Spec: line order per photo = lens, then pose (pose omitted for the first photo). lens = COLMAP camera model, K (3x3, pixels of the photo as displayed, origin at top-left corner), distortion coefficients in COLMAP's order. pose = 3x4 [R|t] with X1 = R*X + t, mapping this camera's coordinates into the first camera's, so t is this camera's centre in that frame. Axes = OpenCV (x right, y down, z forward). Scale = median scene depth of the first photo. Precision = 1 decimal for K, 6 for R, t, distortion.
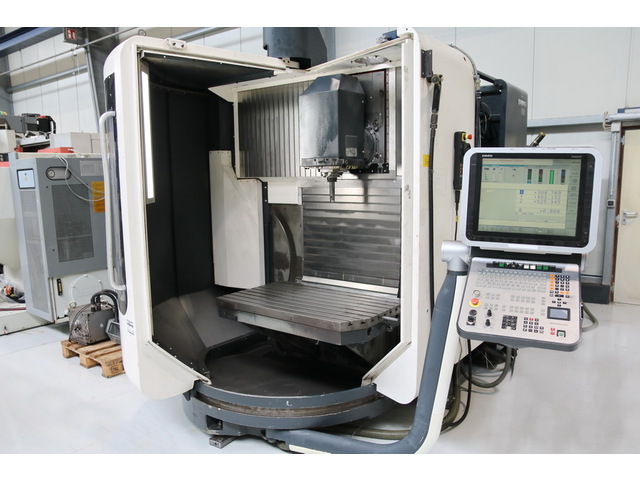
lens RADIAL K [[495.6, 0, 317.6], [0, 495.6, 242.1], [0, 0, 1]] dist [-0.112333, 0.082337]
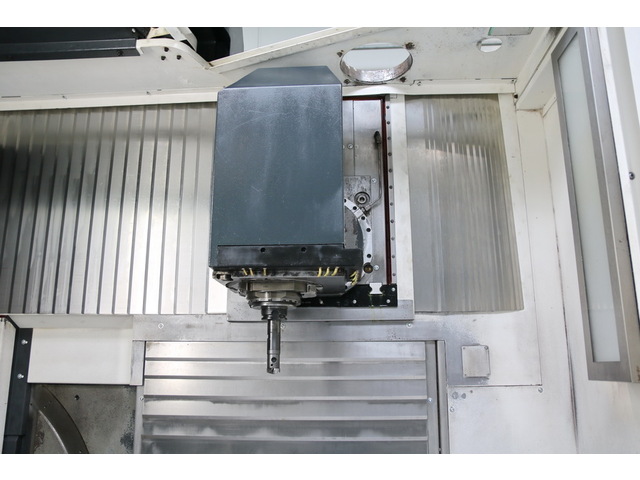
lens RADIAL K [[495.6, 0, 316.9], [0, 495.6, 249.1], [0, 0, 1]] dist [-0.112333, 0.082337]
pose [[0.830056, 0.137973, 0.540342, -0.148252], [0.064939, 0.938407, -0.339374, -0.039448], [-0.553886, 0.316788, 0.769971, 0.629686]]
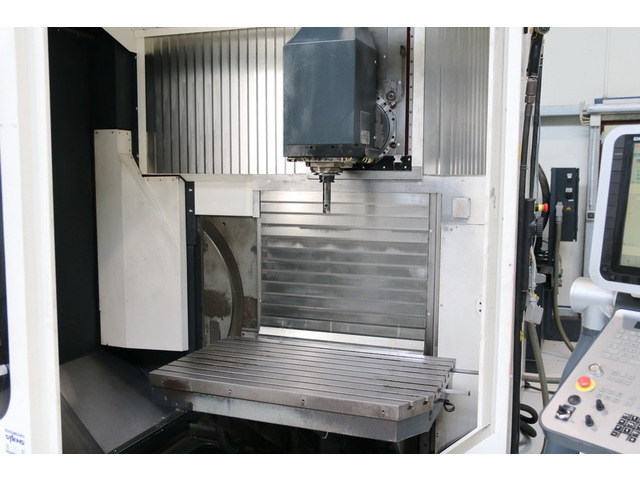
lens RADIAL K [[640.9, 0, 315.0], [0, 640.9, 247.2], [0, 0, 1]] dist [-0.040072, 0.000000]
pose [[0.962003, -0.008999, 0.272892, -0.203373], [0.016987, 0.999493, -0.026923, -0.013198], [-0.272511, 0.030536, 0.961668, 0.184271]]
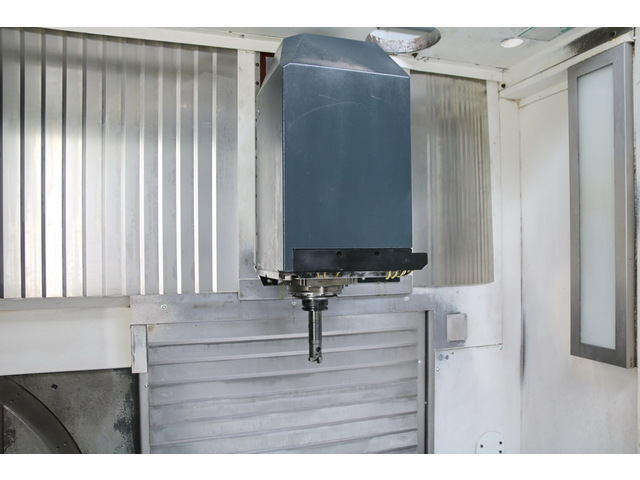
lens RADIAL K [[495.6, 0, 315.3], [0, 495.6, 245.8], [0, 0, 1]] dist [-0.112333, 0.082337]
pose [[0.569055, 0.020362, 0.822047, -0.270925], [0.110382, 0.988754, -0.100903, -0.124290], [-0.814857, 0.148158, 0.560408, 0.731094]]
